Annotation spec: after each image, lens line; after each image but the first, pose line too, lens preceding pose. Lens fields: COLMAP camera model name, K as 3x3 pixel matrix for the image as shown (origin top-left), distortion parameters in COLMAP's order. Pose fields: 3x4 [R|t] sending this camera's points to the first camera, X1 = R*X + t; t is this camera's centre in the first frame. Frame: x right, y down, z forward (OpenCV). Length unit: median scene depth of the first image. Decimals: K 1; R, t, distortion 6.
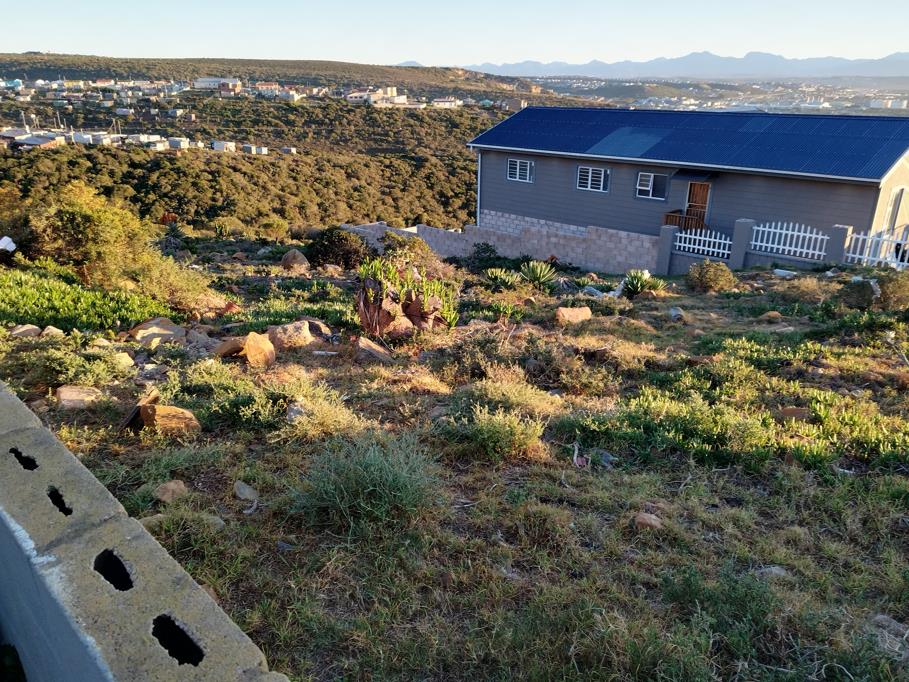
lens RADIAL K [[663.4, 0, 458.2], [0, 663.4, 336.2], [0, 0, 1]] dist [0.054152, -0.048619]
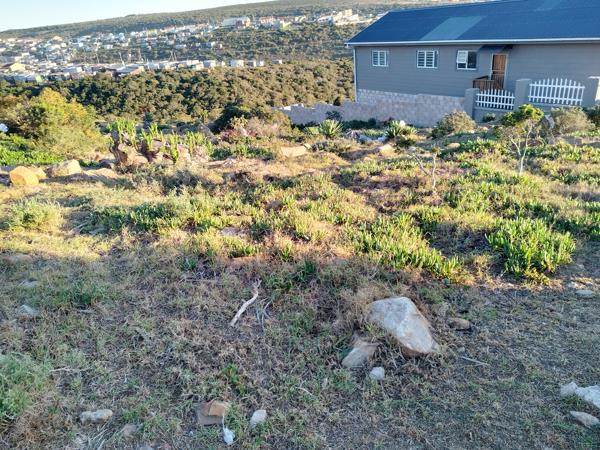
lens RADIAL K [[437.9, 0, 299.6], [0, 437.9, 225.9], [0, 0, 1]] dist [0.054152, -0.048619]
pose [[0.975591, -0.012754, -0.219227, 0.149932], [0.033964, 0.995063, 0.093253, 0.015337], [0.216955, -0.098422, 0.971207, 0.015879]]
